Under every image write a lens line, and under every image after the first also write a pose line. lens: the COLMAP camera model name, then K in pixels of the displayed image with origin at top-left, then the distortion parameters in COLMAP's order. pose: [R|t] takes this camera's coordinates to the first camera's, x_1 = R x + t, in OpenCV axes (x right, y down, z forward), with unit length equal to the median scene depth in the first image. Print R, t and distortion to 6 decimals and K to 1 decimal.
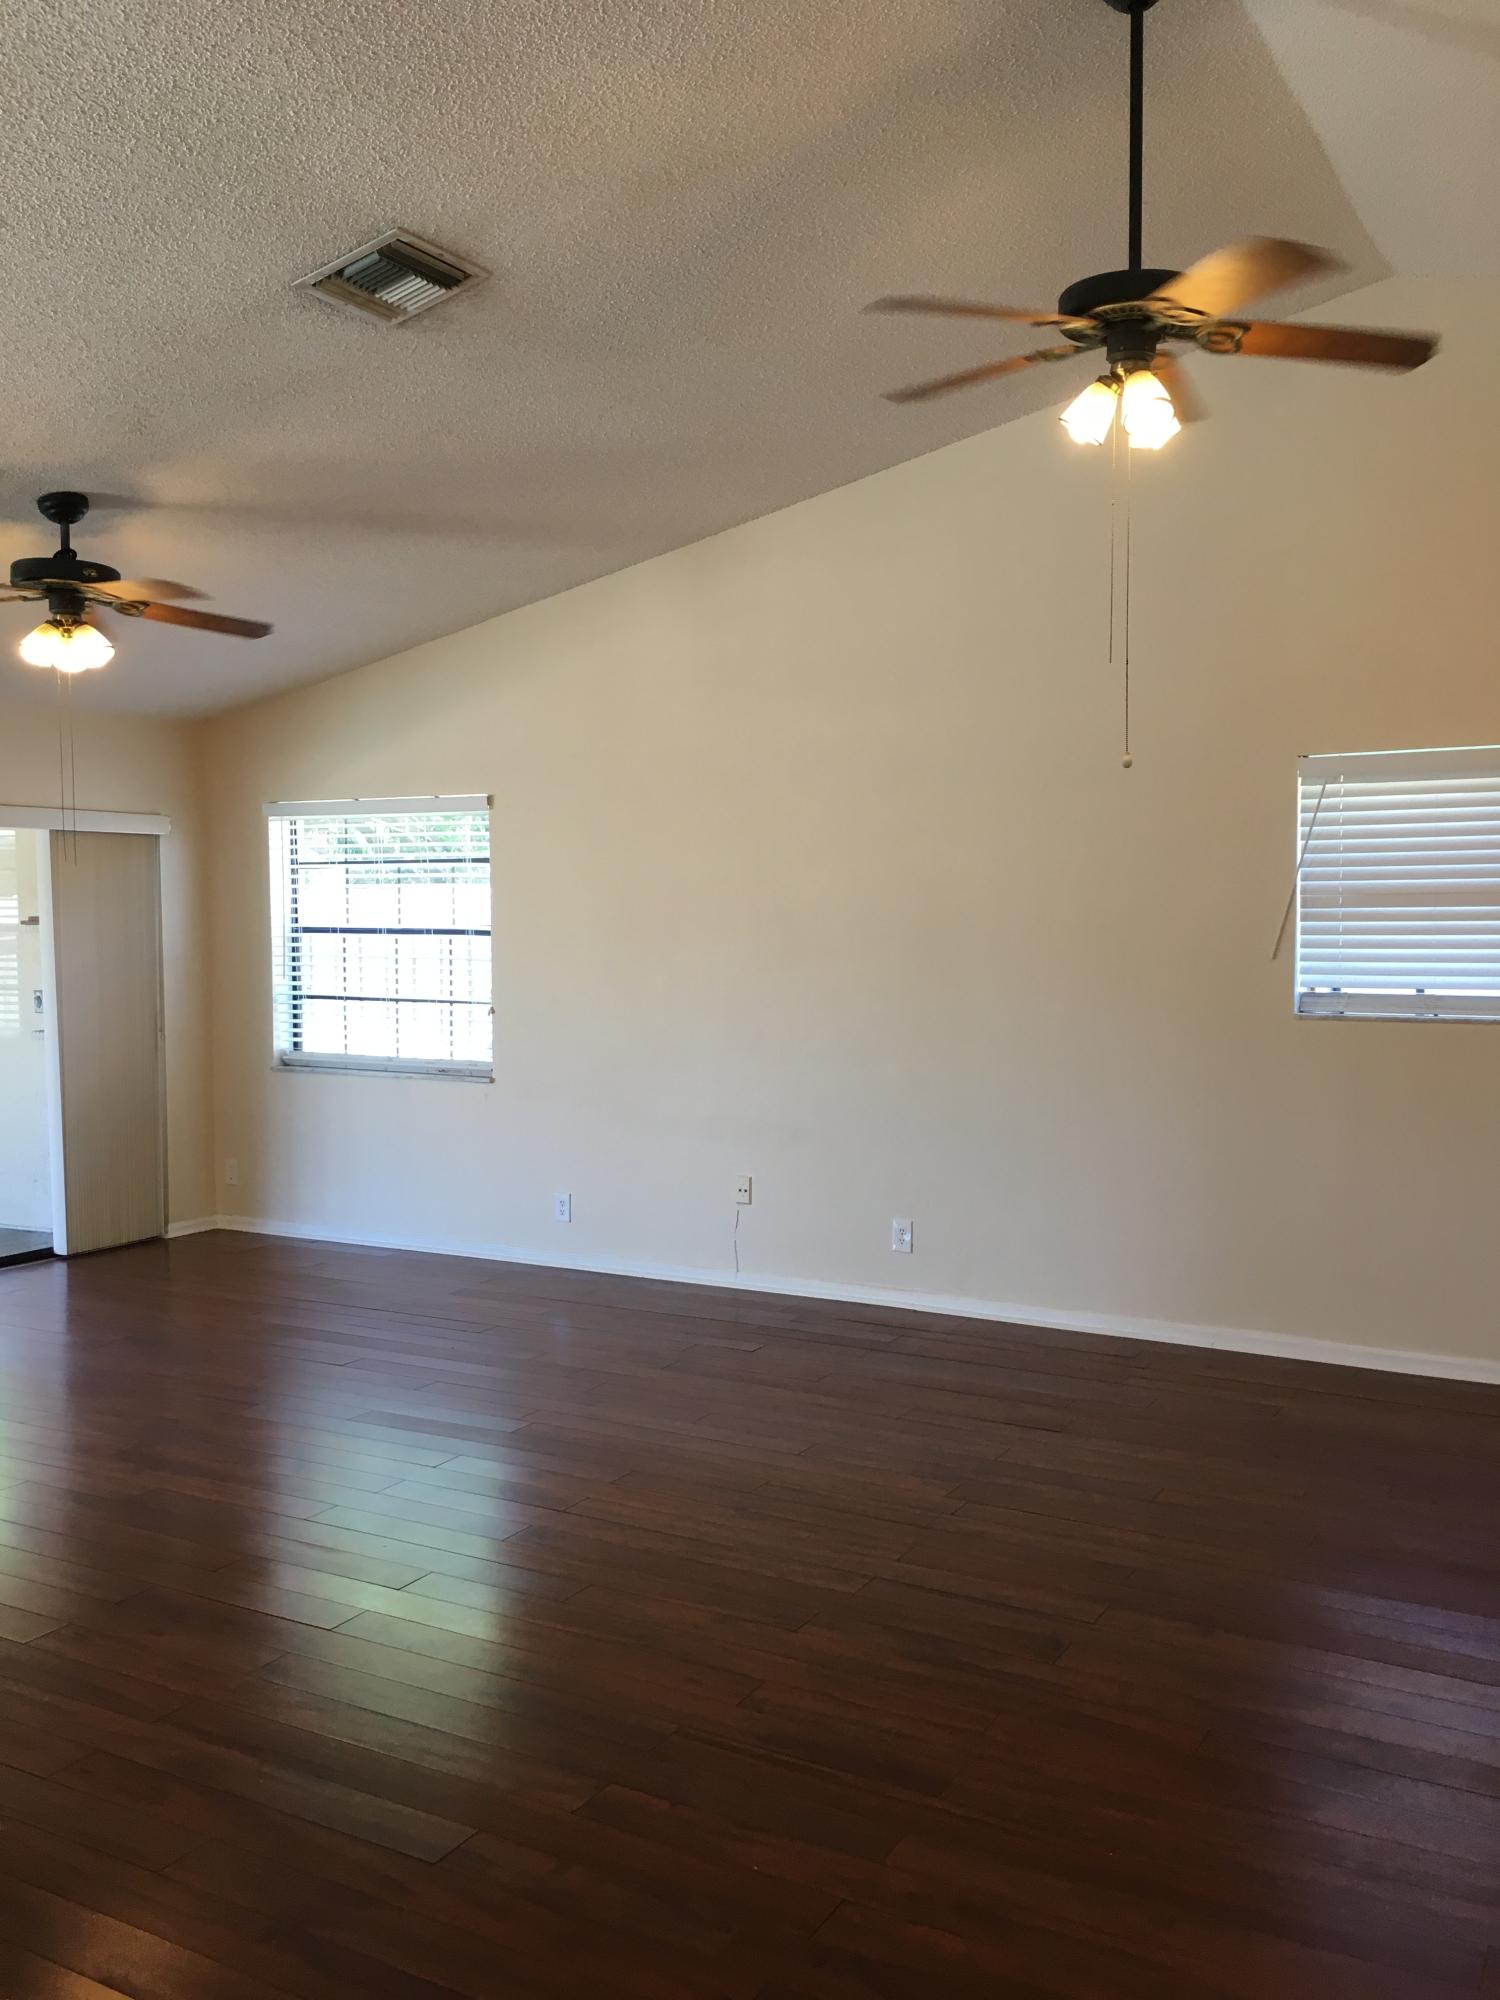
lens RADIAL K [[1701.5, 0, 762.8], [0, 1701.5, 1000.3], [0, 0, 1]] dist [0.070210, -0.104106]
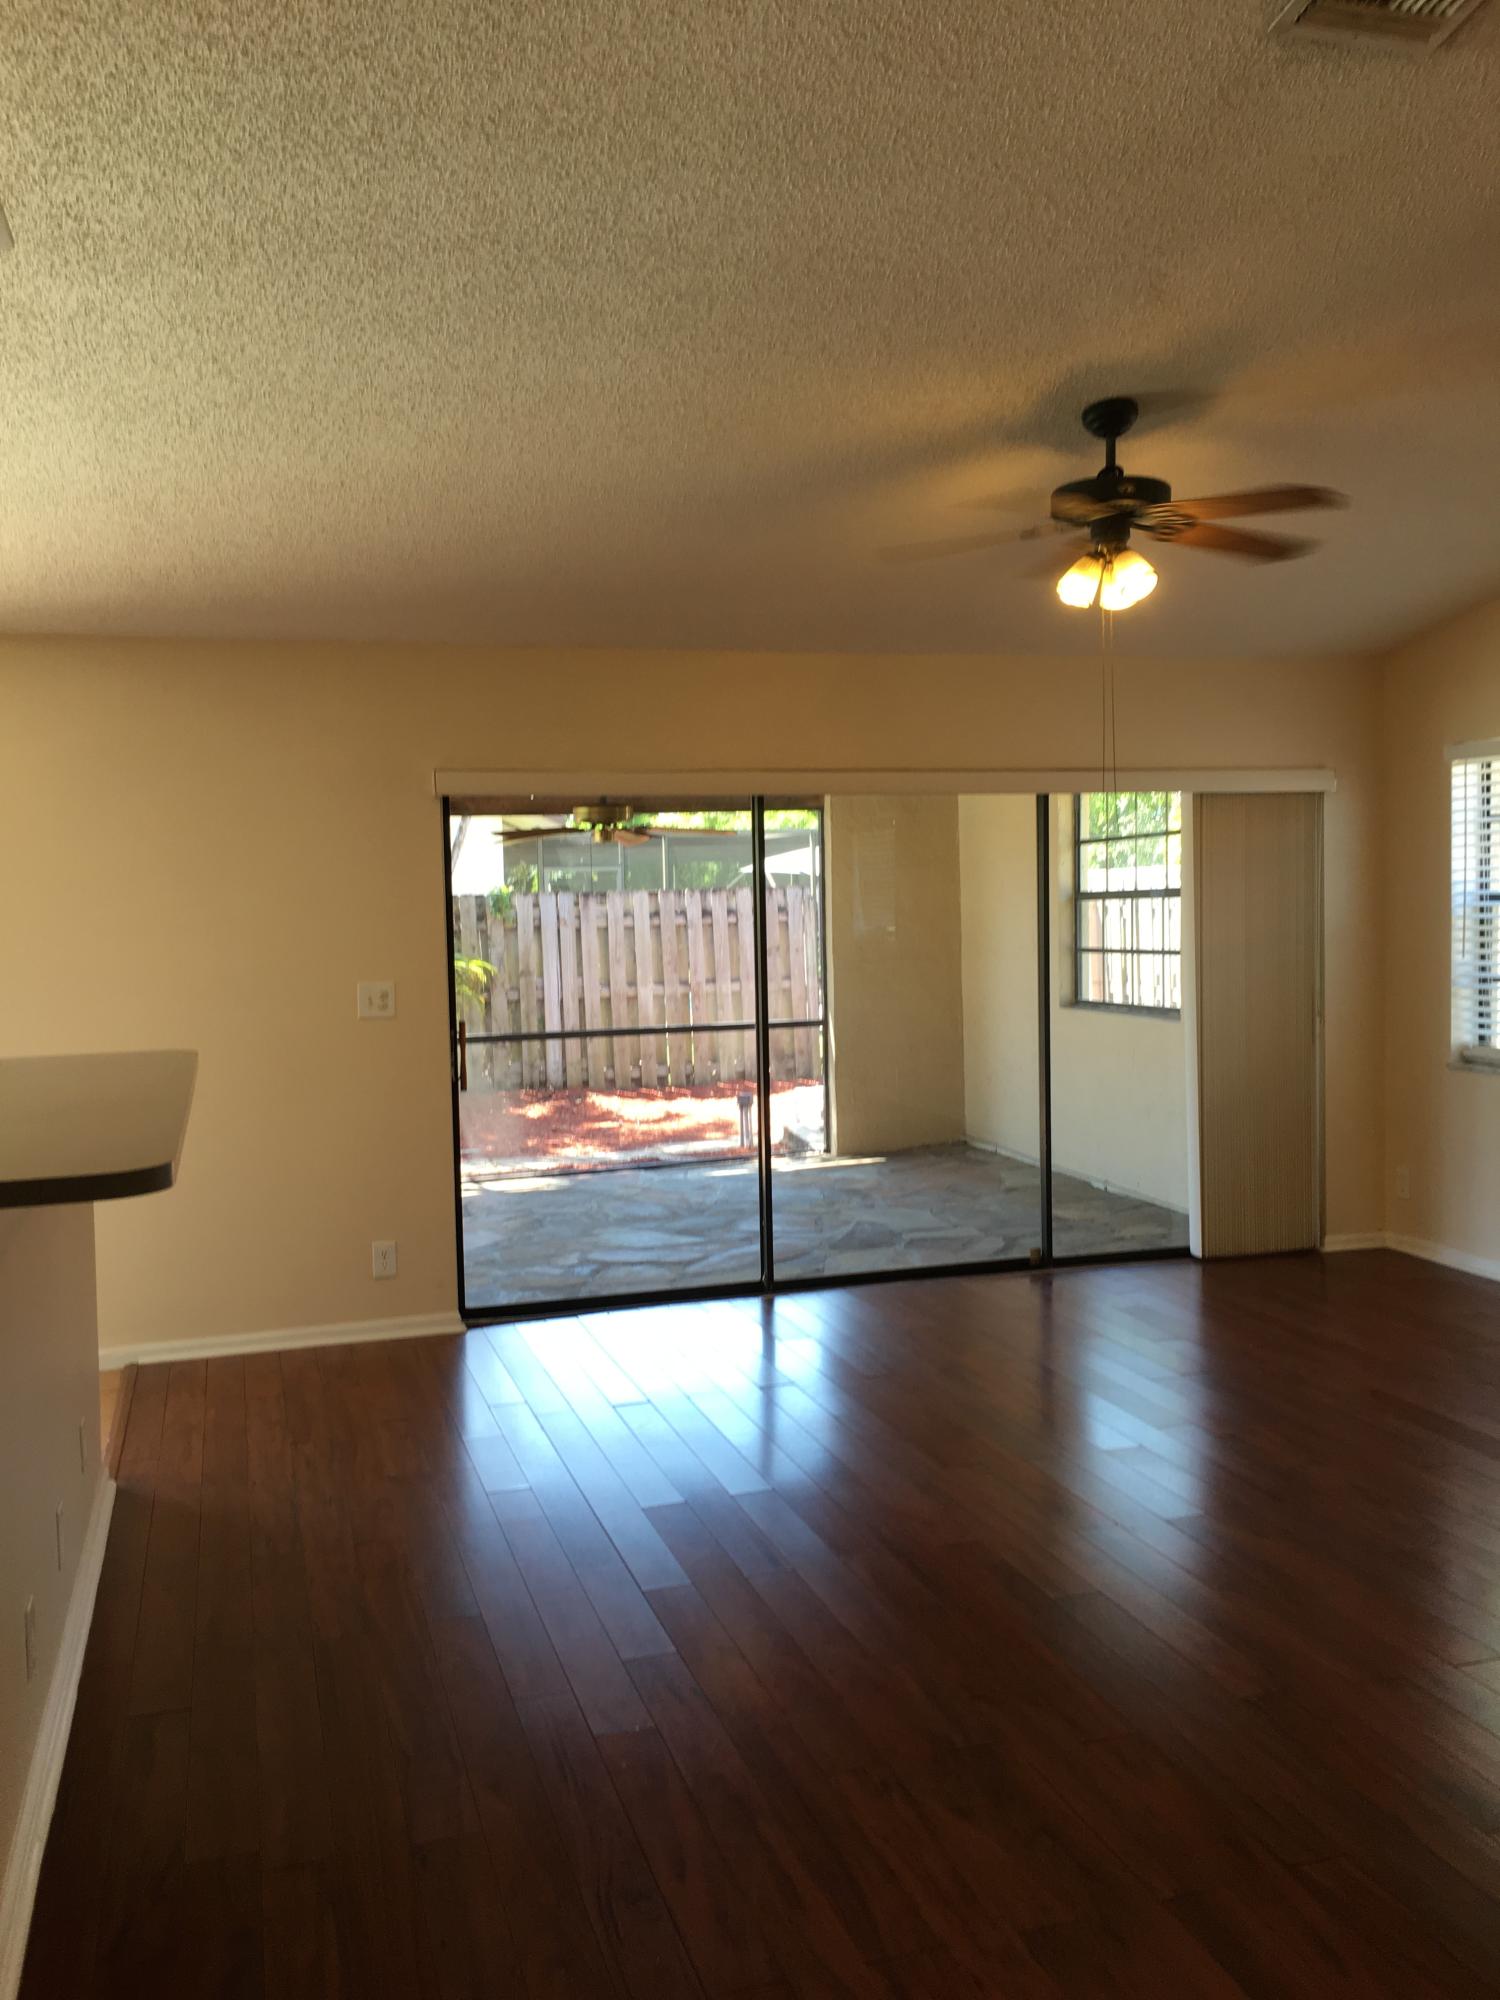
lens RADIAL K [[1701.5, 0, 742.0], [0, 1701.5, 1011.8], [0, 0, 1]] dist [0.070210, -0.104106]
pose [[0.714884, 0.034454, -0.698393, 0.050450], [-0.014536, 0.999302, 0.034419, -0.010109], [0.699092, -0.014454, 0.714886, 0.167908]]
